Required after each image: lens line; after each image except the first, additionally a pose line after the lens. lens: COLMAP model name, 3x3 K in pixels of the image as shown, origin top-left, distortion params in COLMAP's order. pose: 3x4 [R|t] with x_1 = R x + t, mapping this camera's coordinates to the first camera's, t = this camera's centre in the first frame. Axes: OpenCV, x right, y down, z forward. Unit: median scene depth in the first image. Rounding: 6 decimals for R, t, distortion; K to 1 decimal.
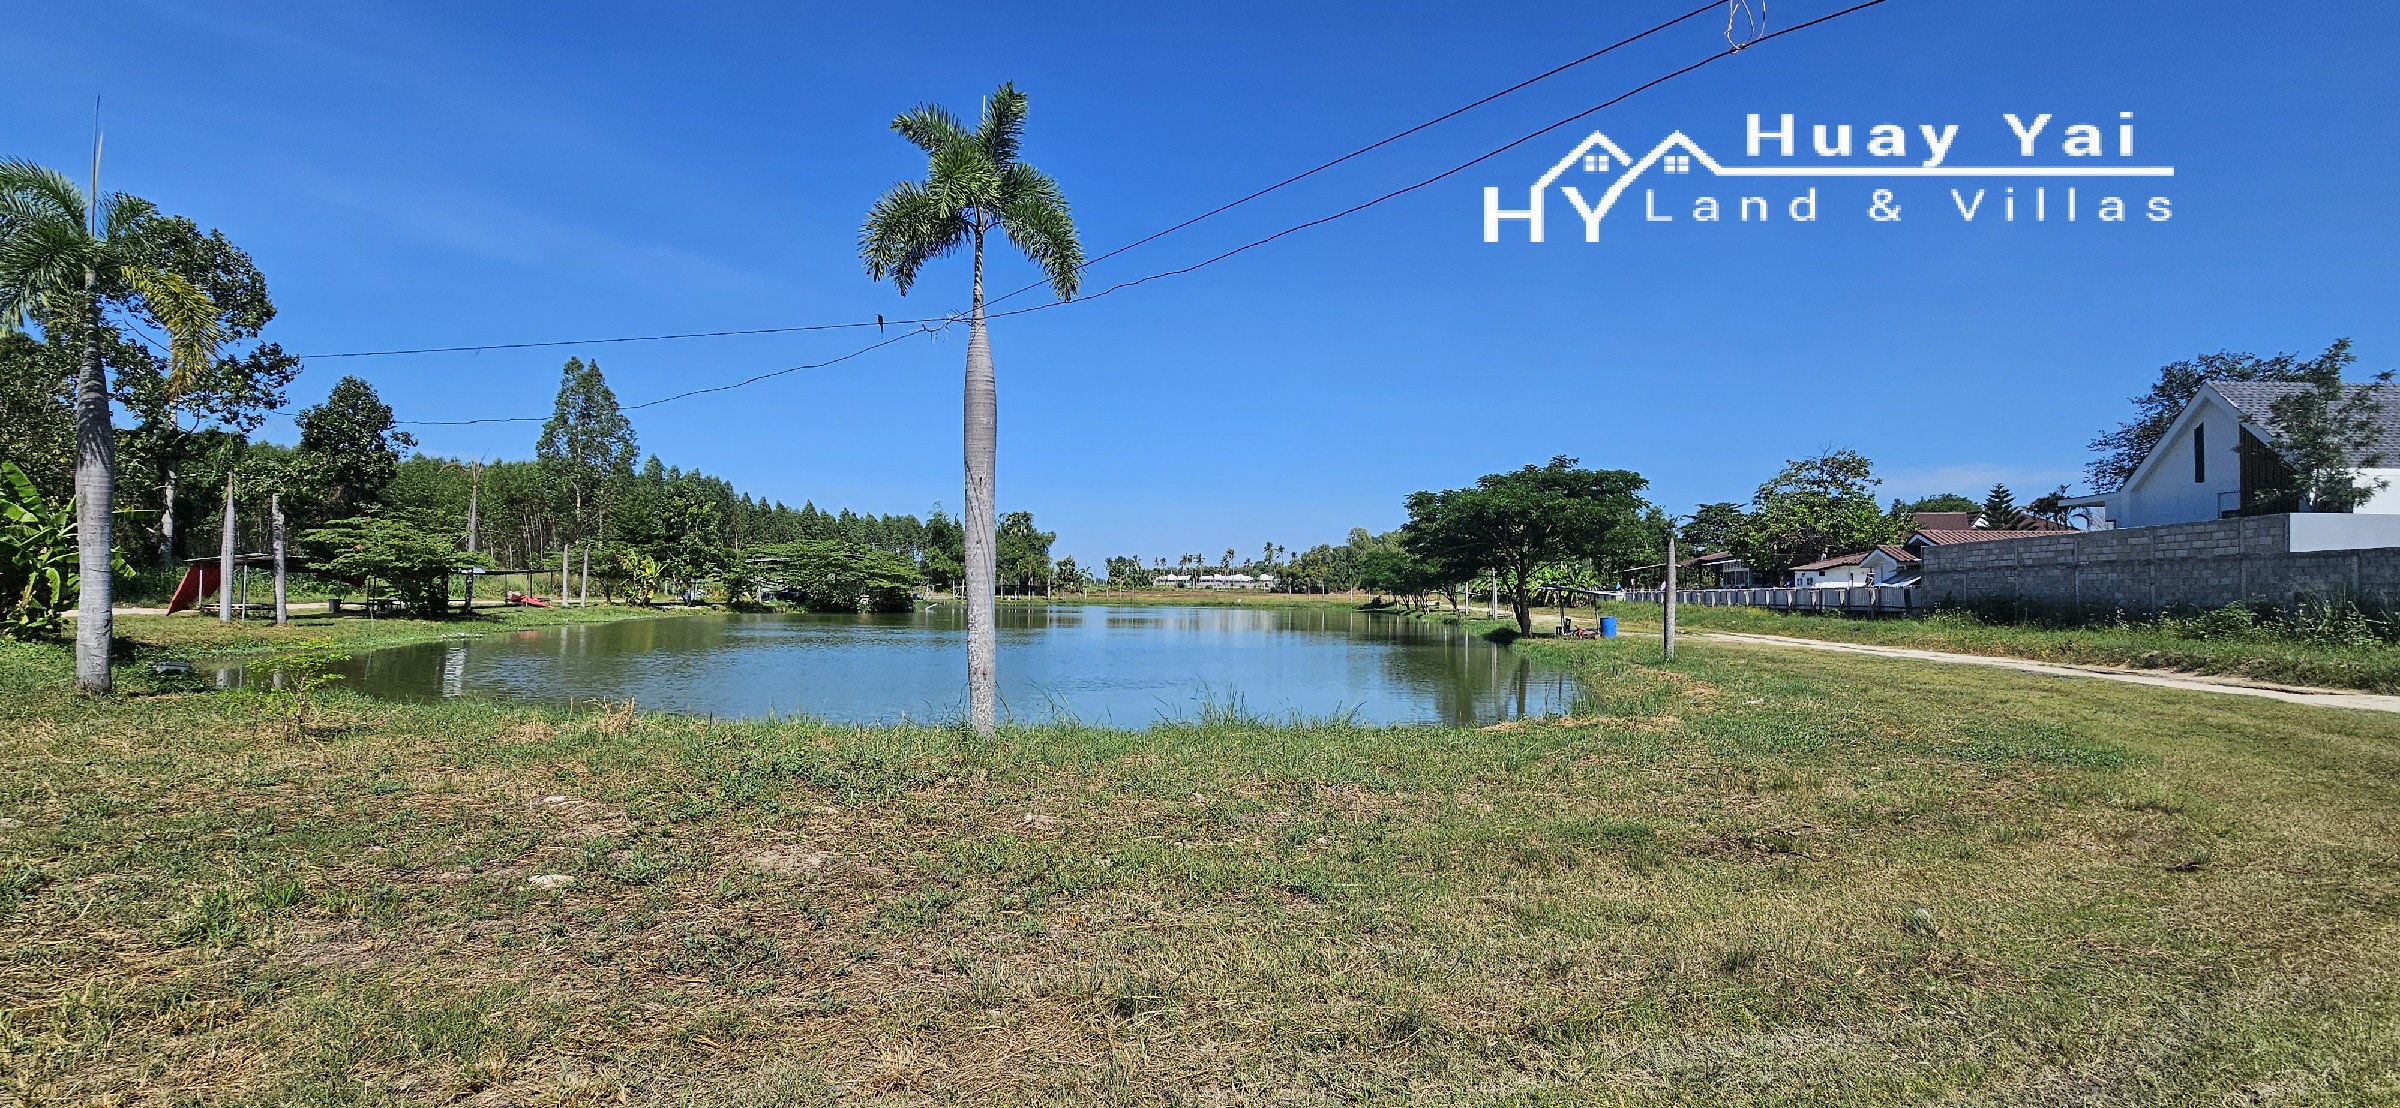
lens RADIAL K [[972.9, 0, 1197.6], [0, 972.9, 553.0], [0, 0, 1]] dist [-0.000253, 0.003868]
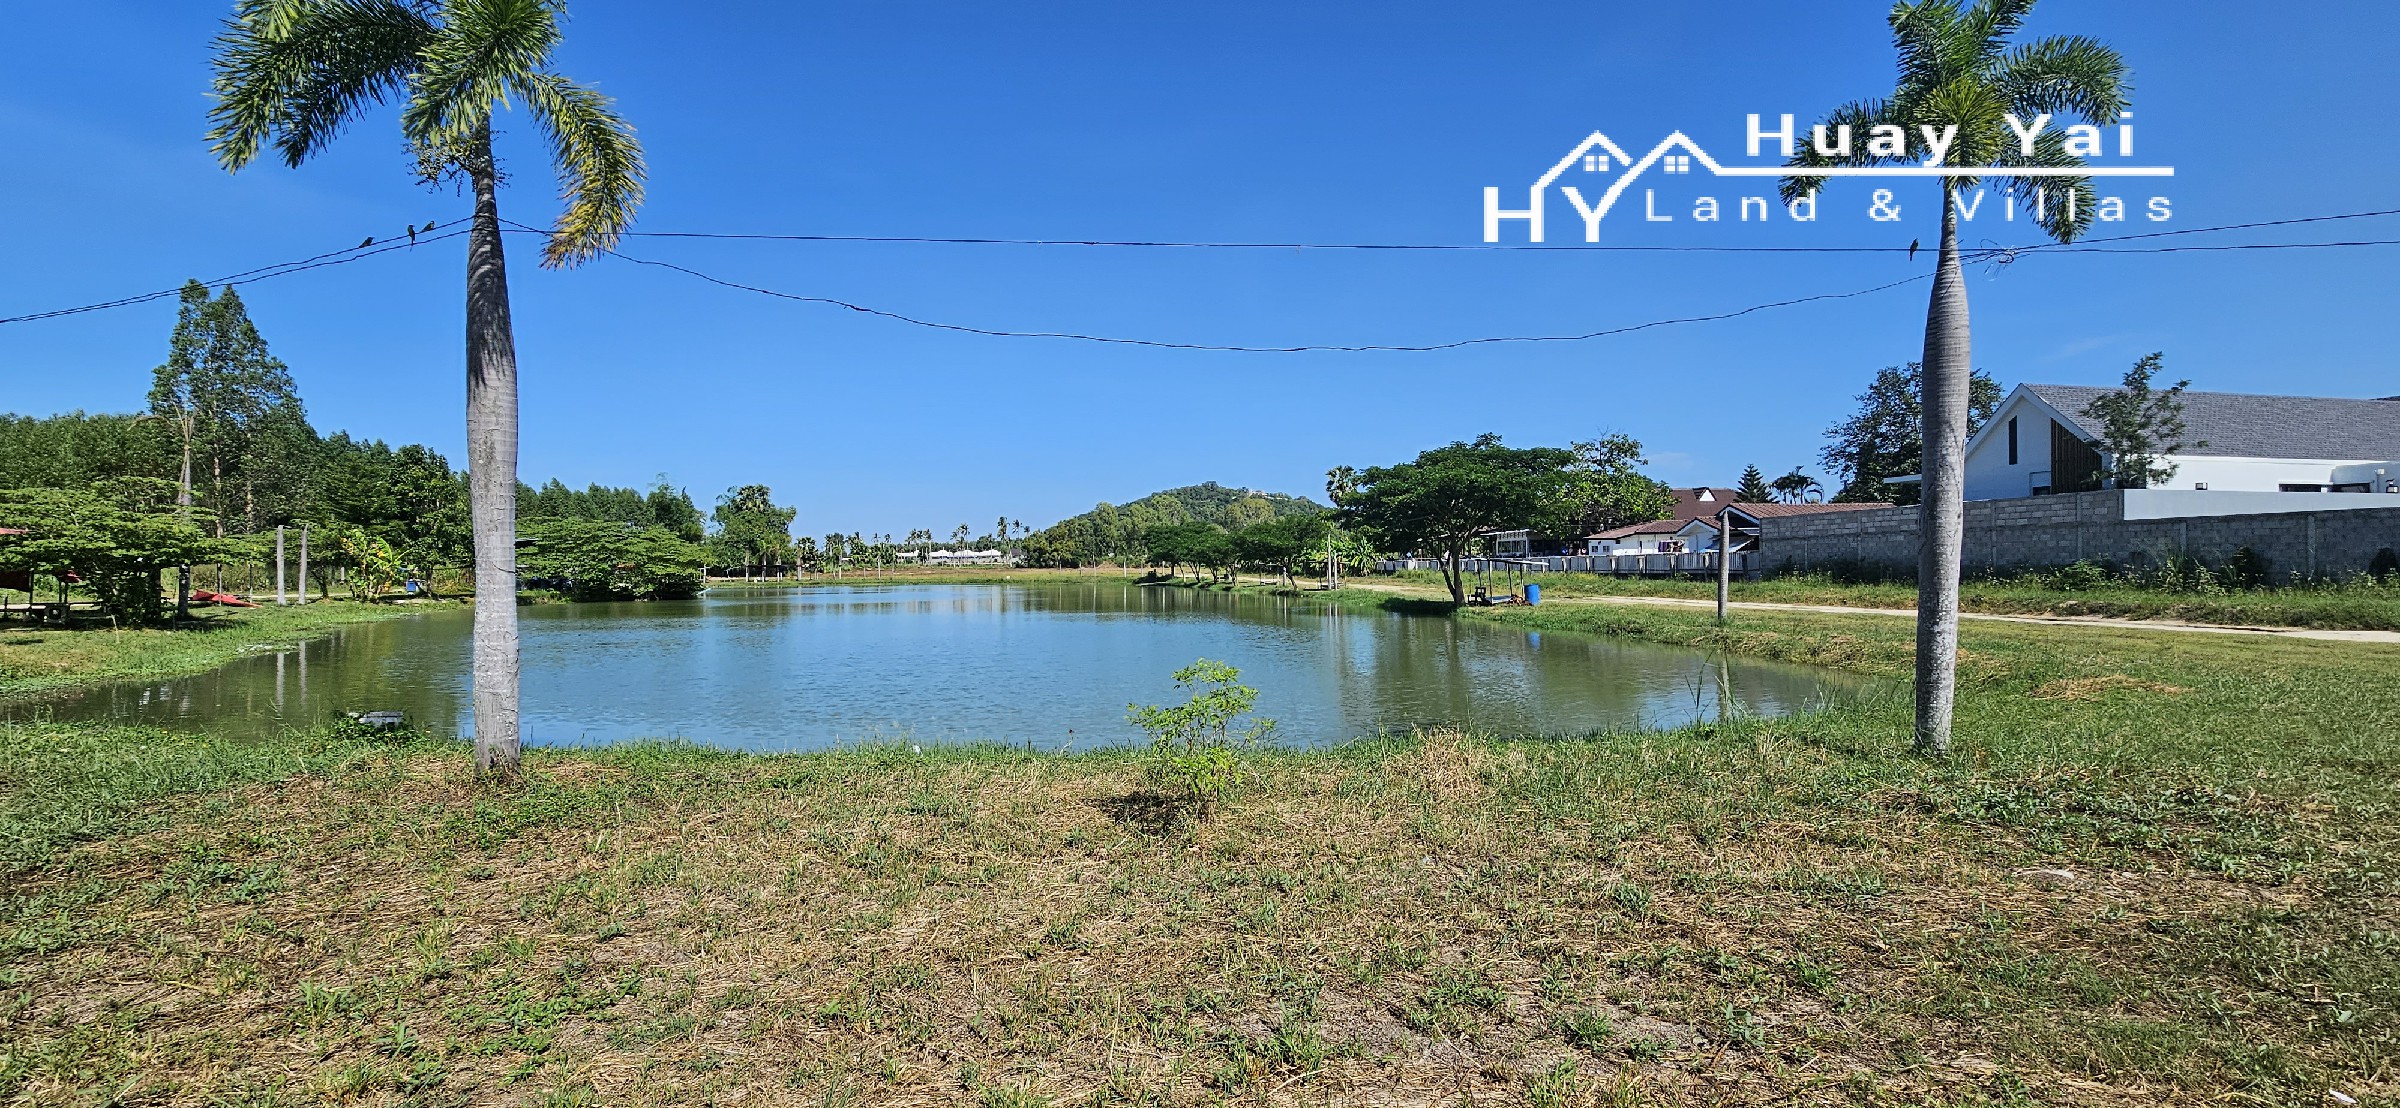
lens RADIAL K [[972.9, 0, 1178.6], [0, 972.9, 554.1], [0, 0, 1]] dist [-0.000253, 0.003868]
pose [[0.960398, -0.015722, 0.278189, -0.166174], [0.008157, 0.999565, 0.028332, -0.001099], [-0.278514, -0.024941, 0.960108, 0.051137]]
